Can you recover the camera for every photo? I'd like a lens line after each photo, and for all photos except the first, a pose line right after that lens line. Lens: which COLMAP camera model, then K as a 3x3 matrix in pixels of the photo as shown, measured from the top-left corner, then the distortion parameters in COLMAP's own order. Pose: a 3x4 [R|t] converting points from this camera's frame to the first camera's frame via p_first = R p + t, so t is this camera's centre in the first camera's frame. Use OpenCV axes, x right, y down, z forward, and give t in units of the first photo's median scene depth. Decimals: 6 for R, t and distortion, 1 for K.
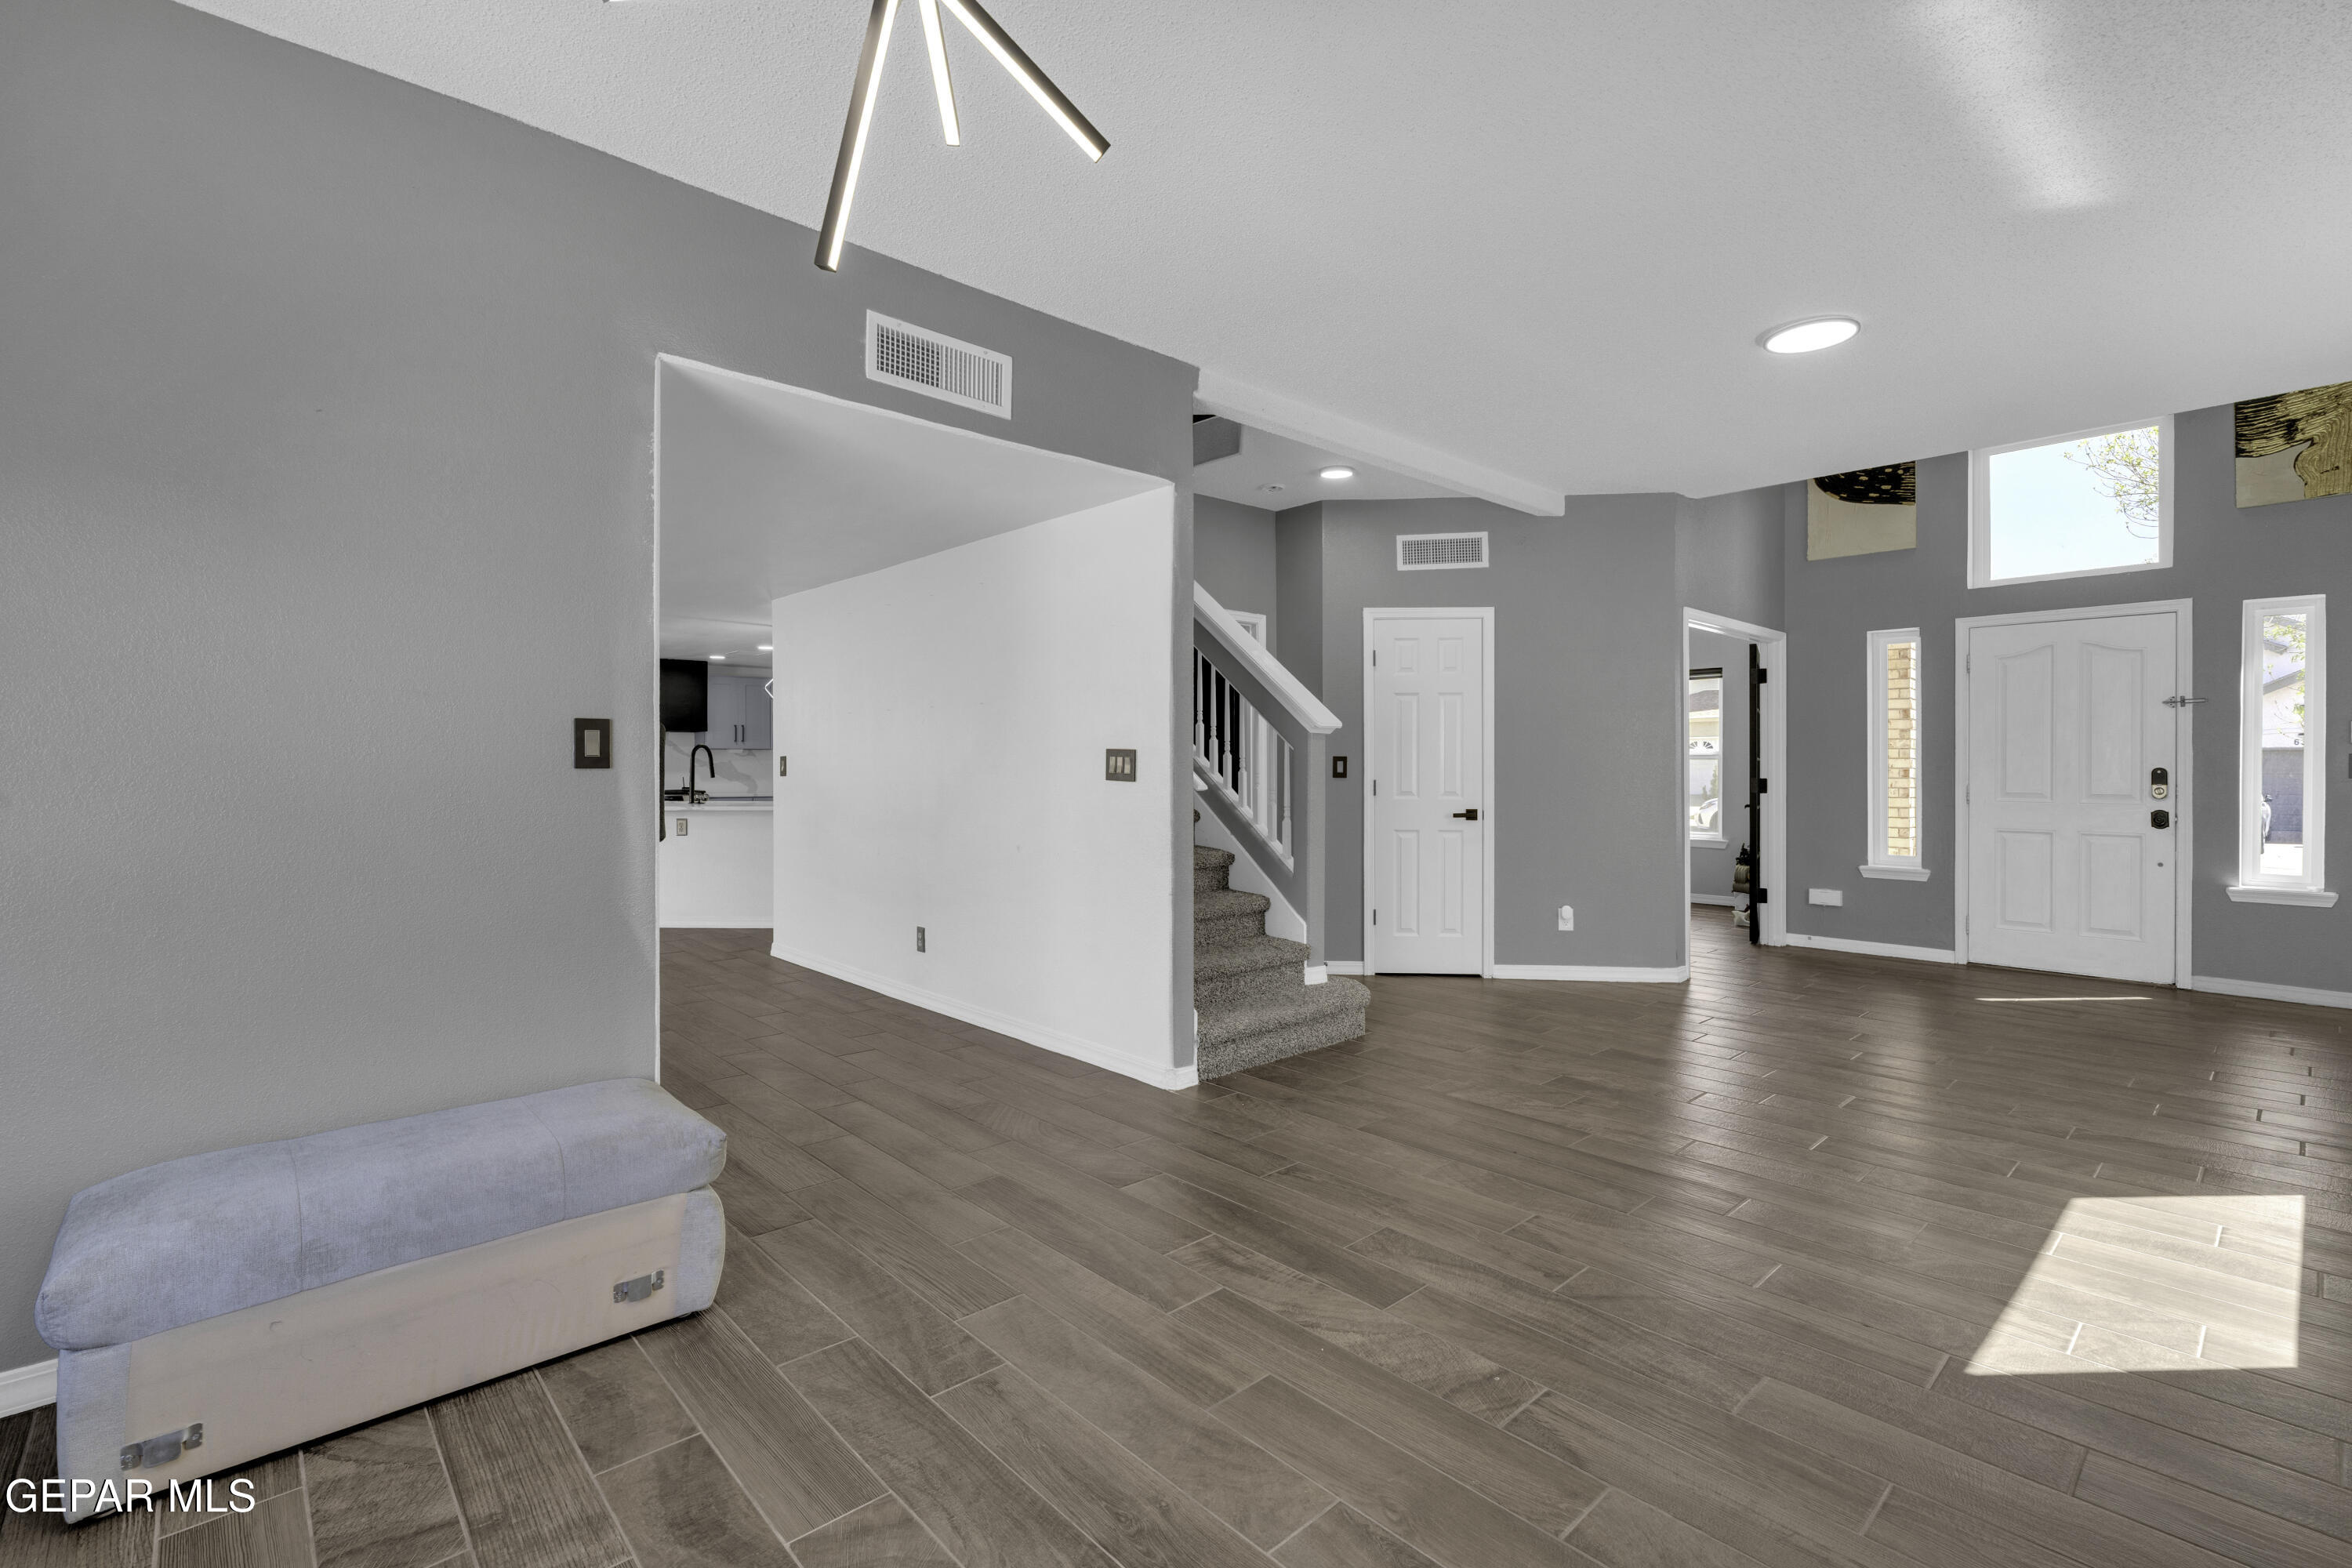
lens RADIAL K [[1051.2, 0, 1171.1], [0, 1051.2, 776.3], [0, 0, 1]] dist [-0.004289, 0.000283]
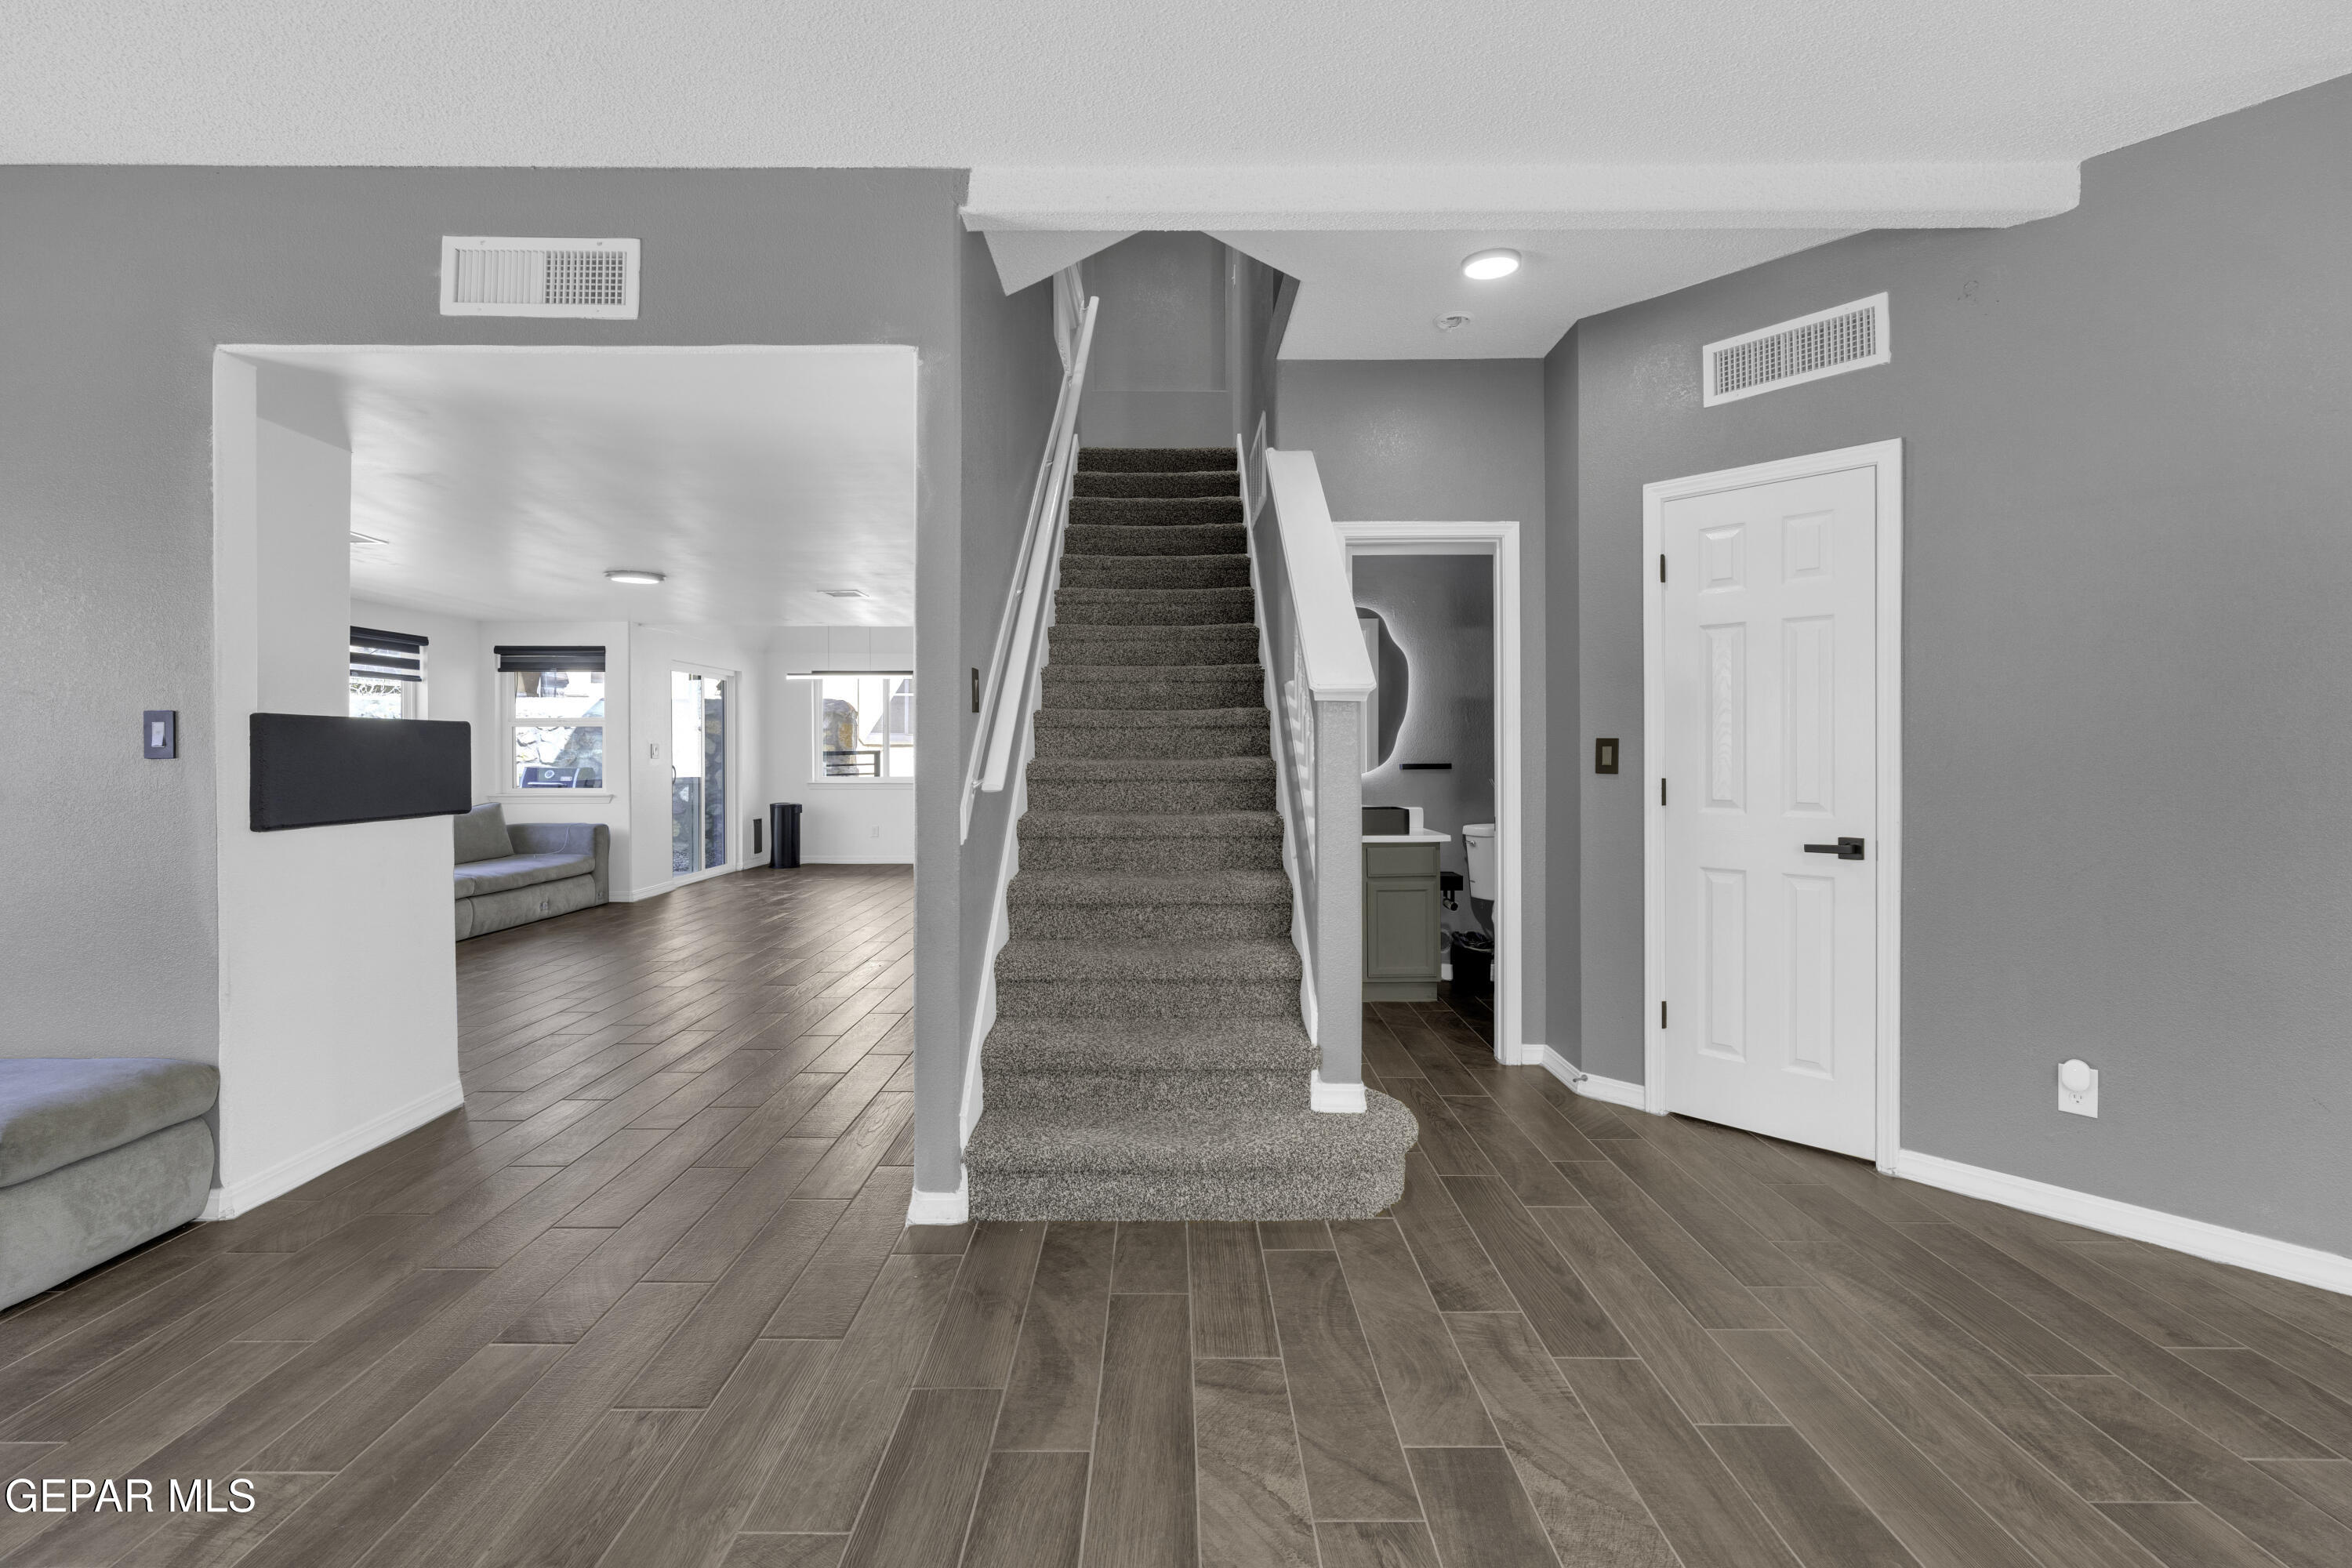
lens RADIAL K [[1053.5, 0, 1170.9], [0, 1053.5, 765.4], [0, 0, 1]] dist [-0.004093, 0.000290]
pose [[0.737665, 0.008907, -0.675108, 0.480954], [-0.005861, 0.999960, 0.006788, -0.007554], [0.675141, -0.001051, 0.737688, 0.484560]]
